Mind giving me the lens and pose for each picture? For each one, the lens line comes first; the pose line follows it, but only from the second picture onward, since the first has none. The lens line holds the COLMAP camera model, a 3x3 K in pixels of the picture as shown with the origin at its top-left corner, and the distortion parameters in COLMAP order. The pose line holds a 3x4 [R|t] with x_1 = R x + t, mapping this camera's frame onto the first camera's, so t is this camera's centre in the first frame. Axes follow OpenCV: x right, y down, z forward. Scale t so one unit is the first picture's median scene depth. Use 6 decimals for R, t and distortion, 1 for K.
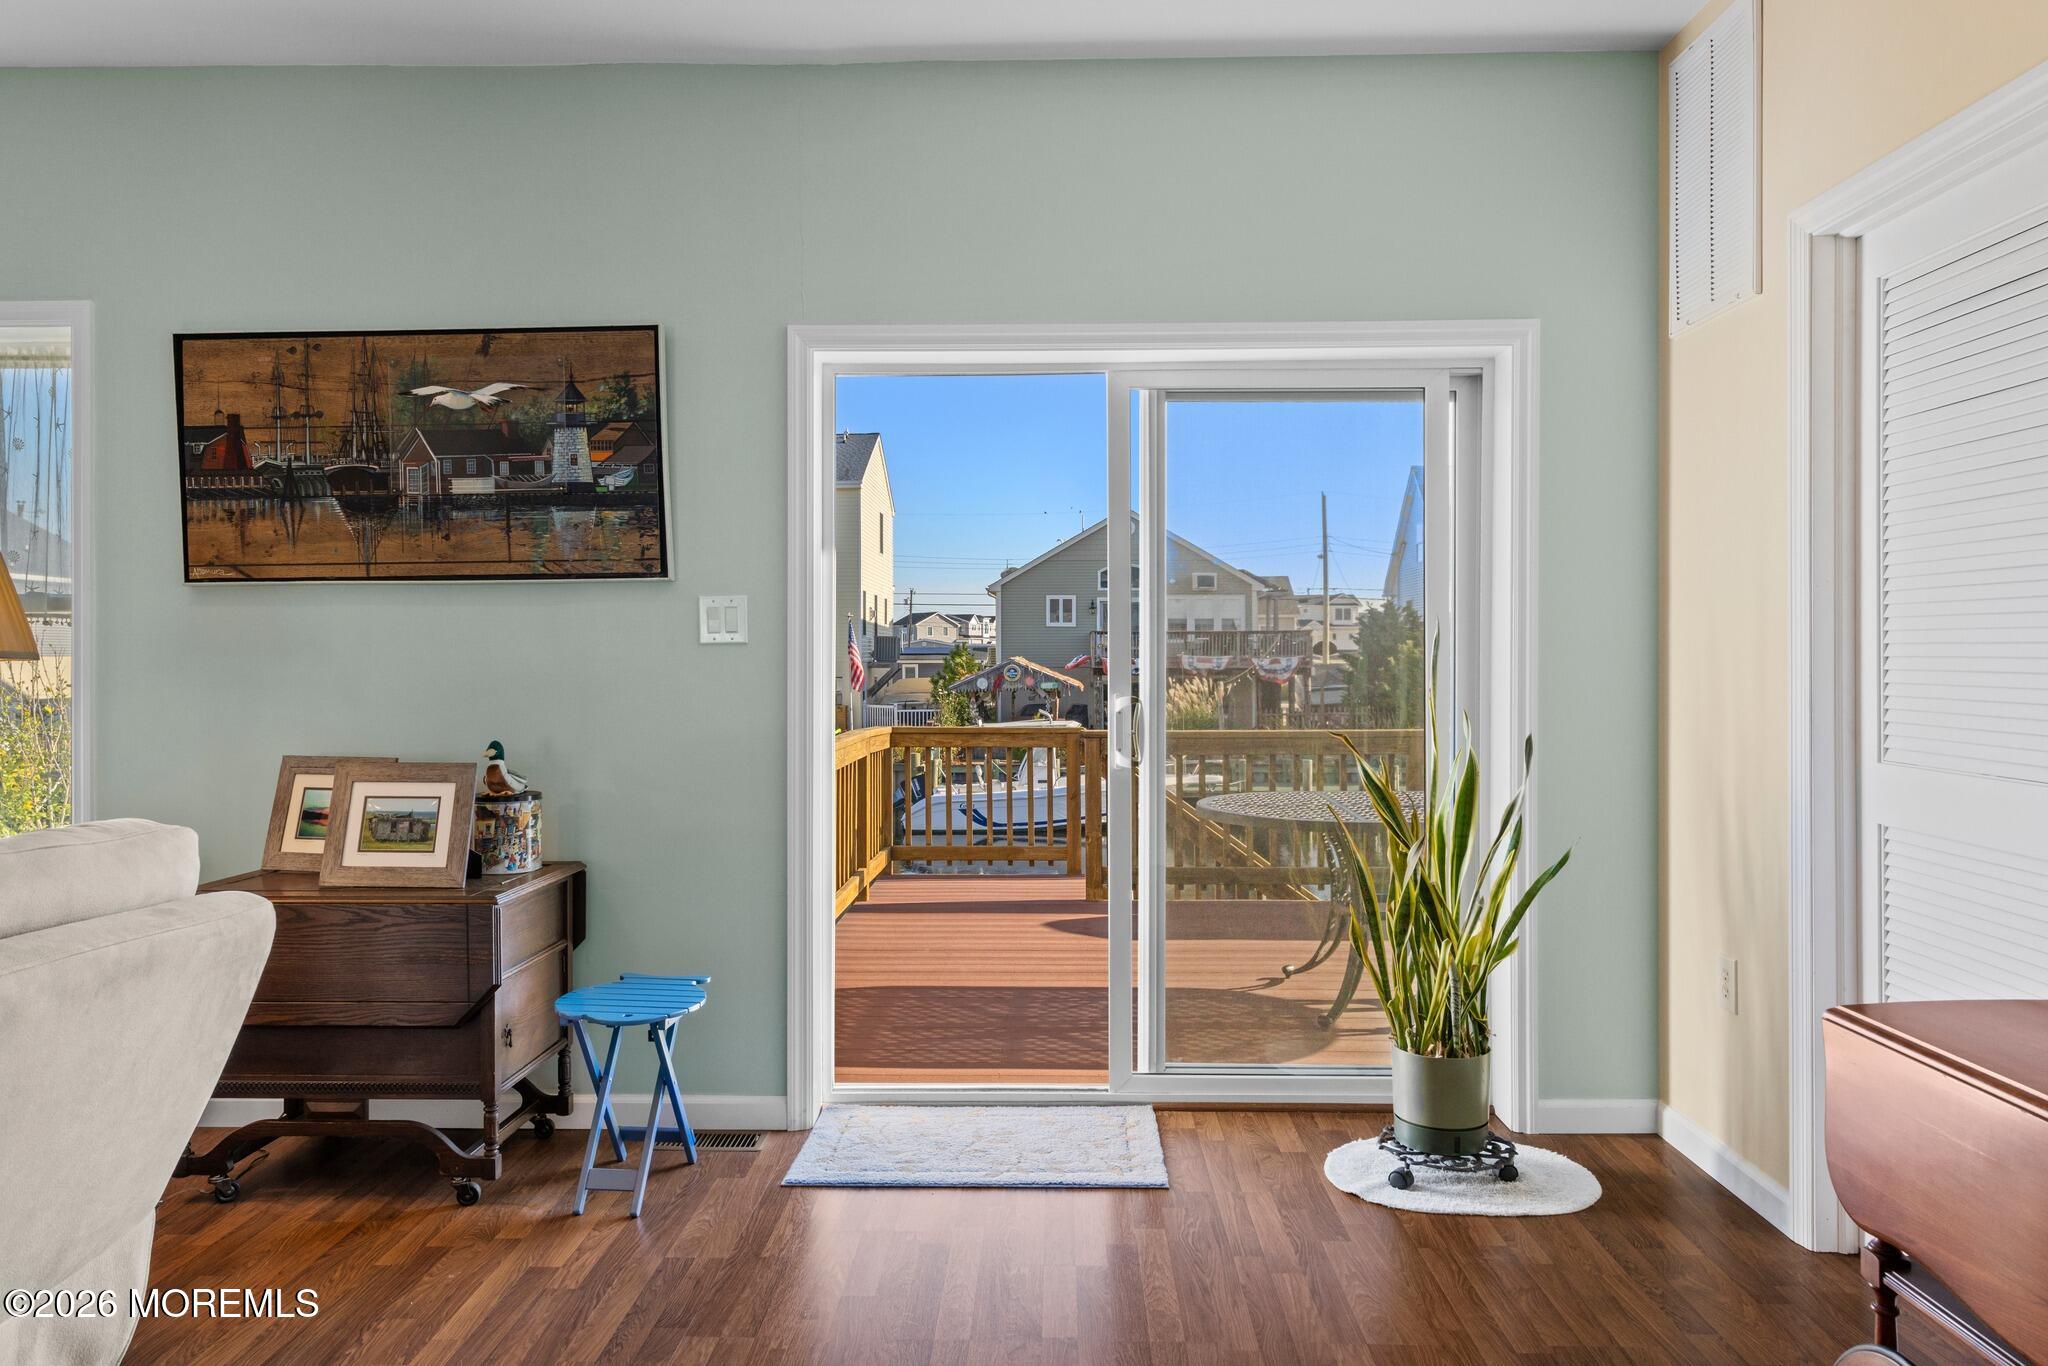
lens RADIAL K [[1339.5, 0, 1025.2], [0, 1339.5, 663.5], [0, 0, 1]] dist [0.001438, -0.002049]
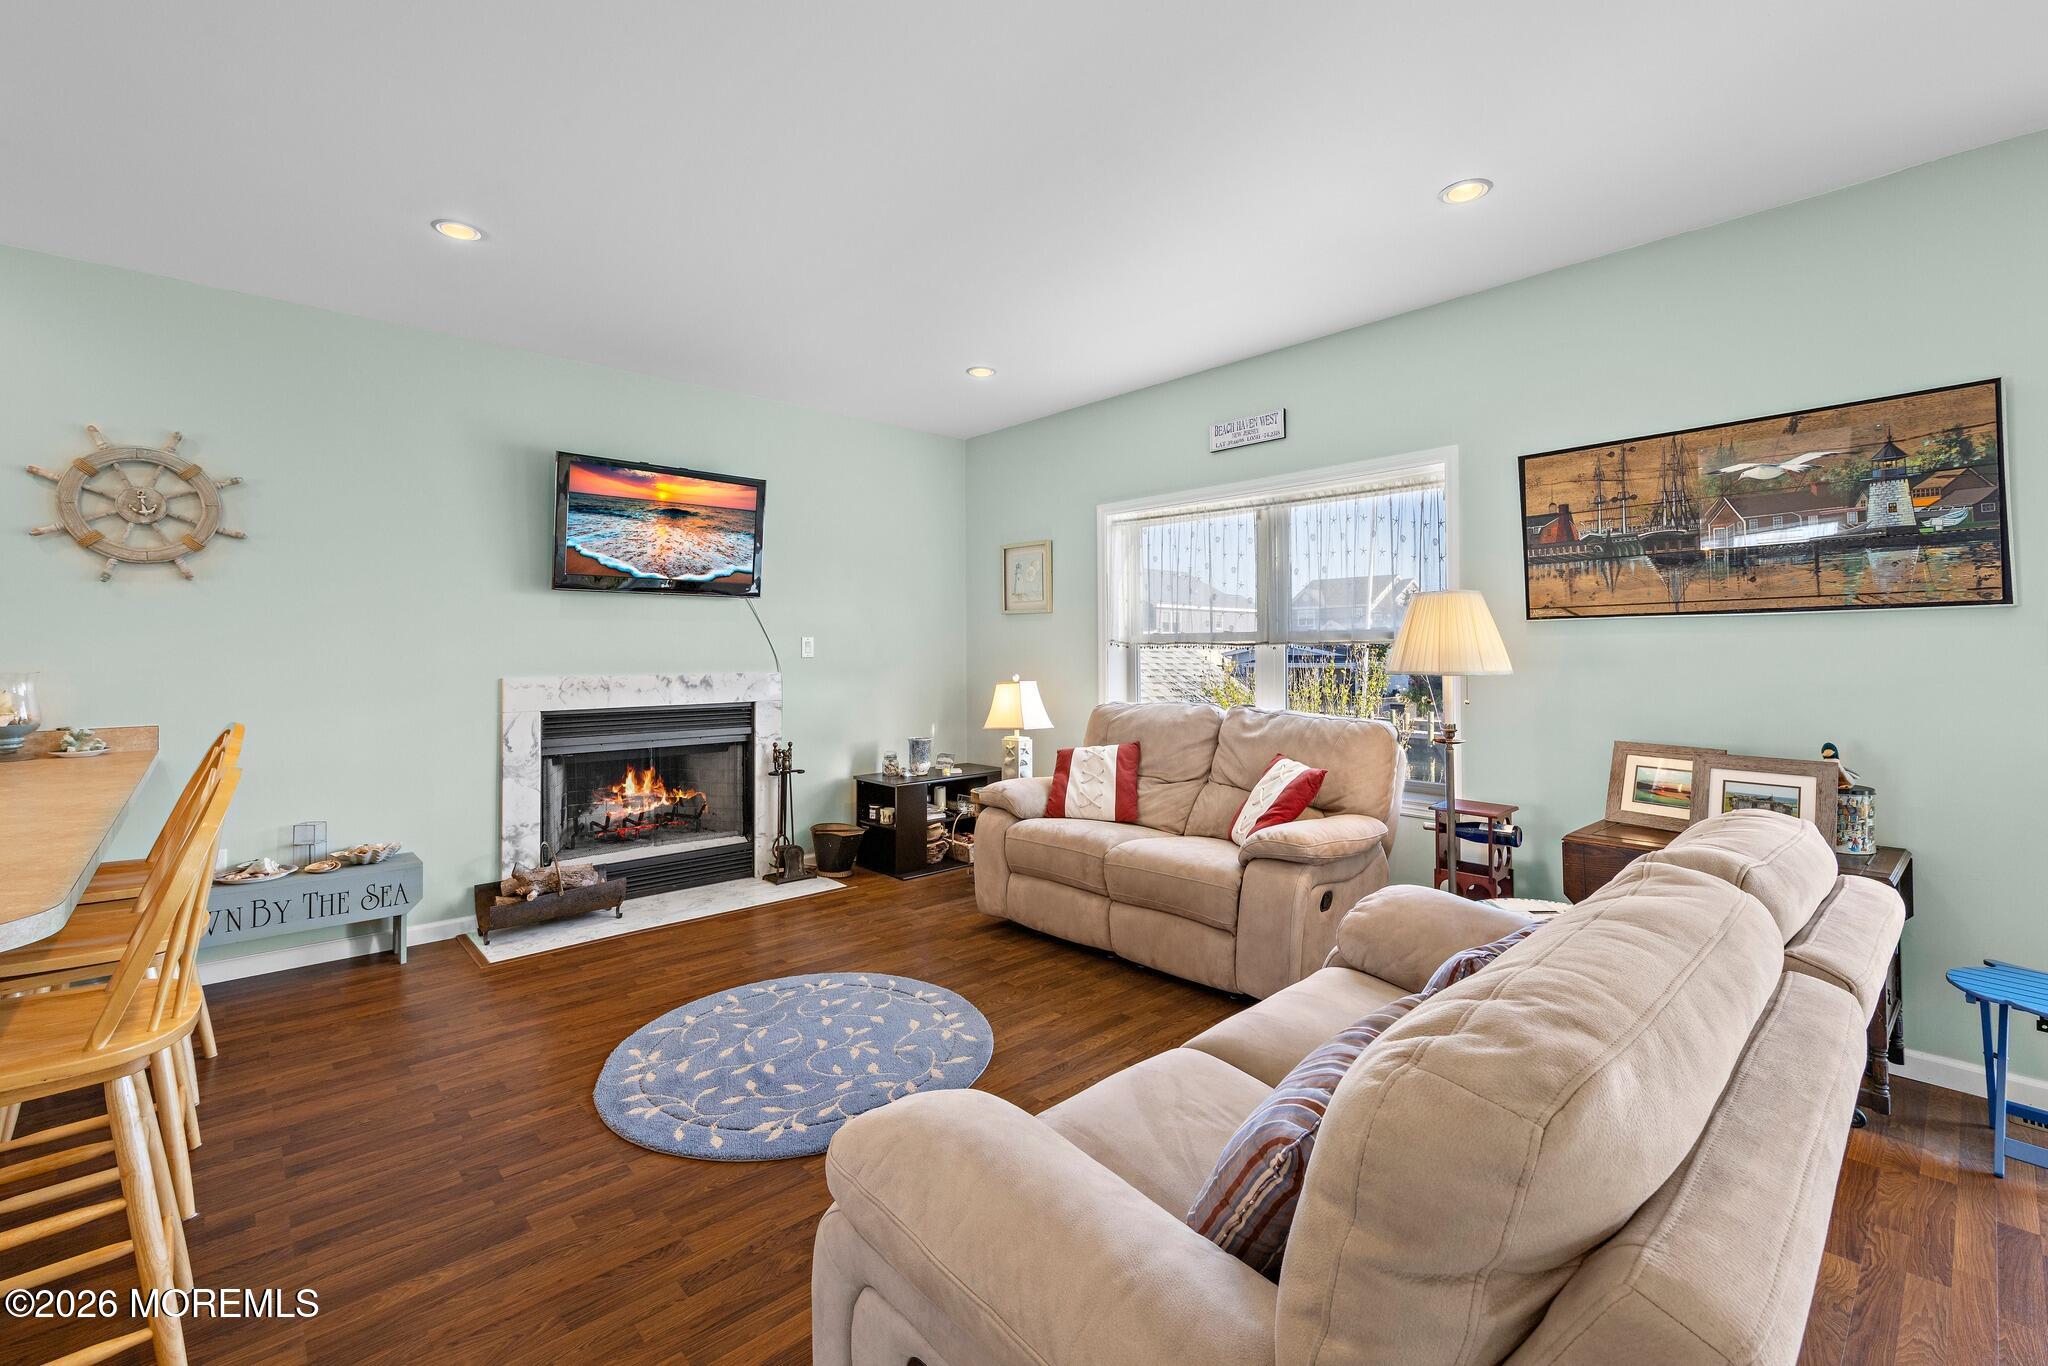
lens RADIAL K [[852.1, 0, 1037.6], [0, 852.1, 651.3], [0, 0, 1]] dist [-0.011706, 0.001049]
pose [[0.696441, -0.001797, -0.717612, -0.327942], [-0.000193, 0.999996, -0.002691, -0.023017], [0.717614, 0.002013, 0.696438, -0.058904]]
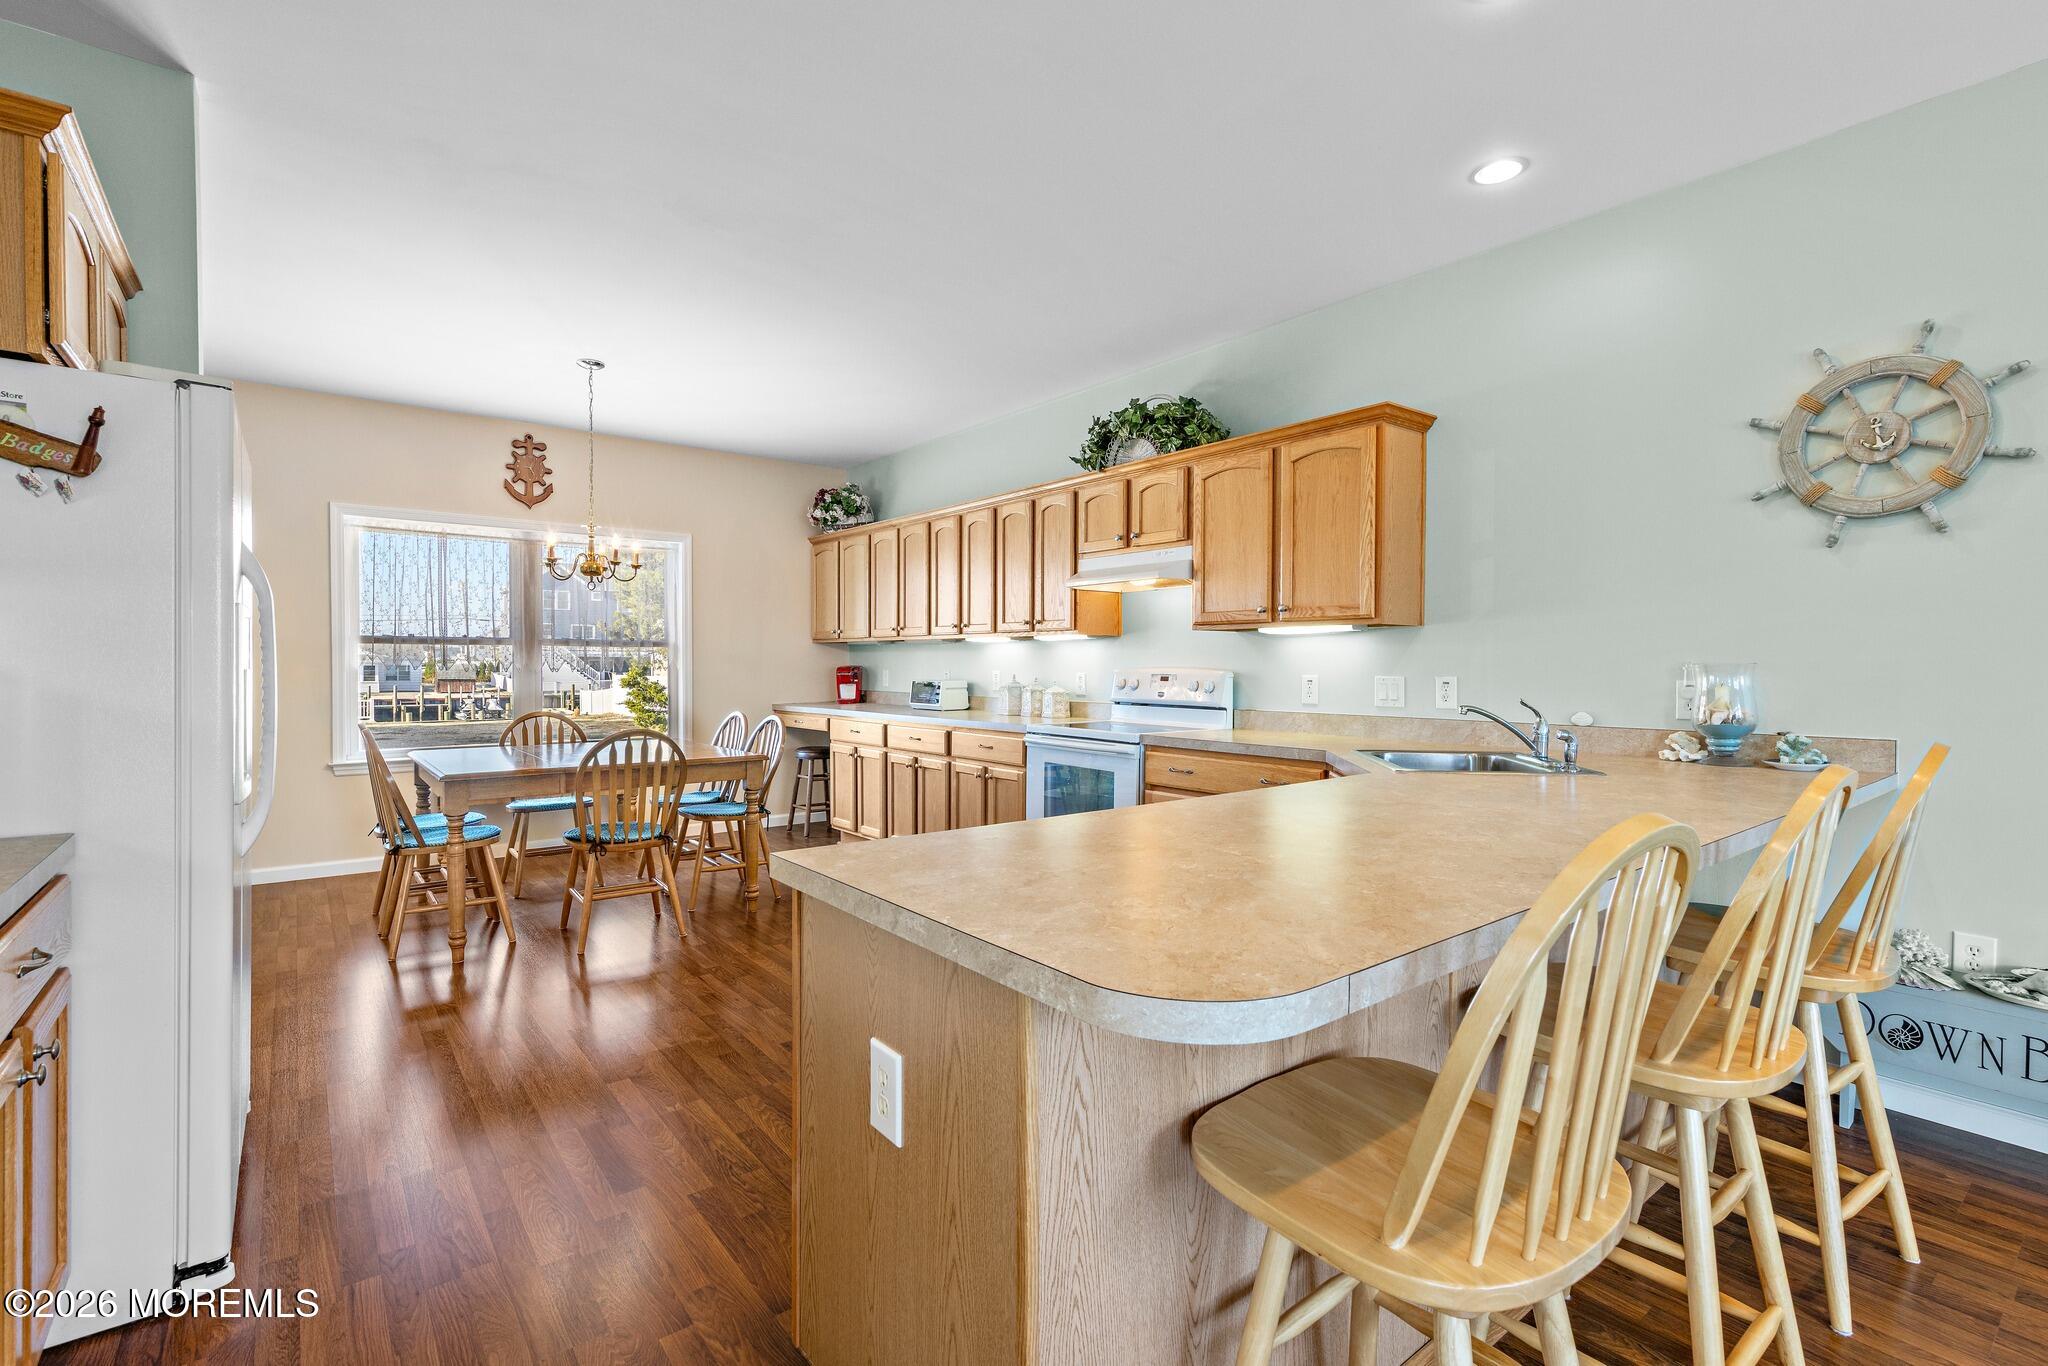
lens RADIAL K [[930.8, 0, 1025.5], [0, 930.8, 674.7], [0, 0, 1]] dist [0.000650, 0.000982]
pose [[-0.771194, 0.006162, -0.636570, -0.671443], [-0.006396, 0.999828, 0.017427, -0.003847], [0.636568, 0.017511, -0.771022, 0.023264]]
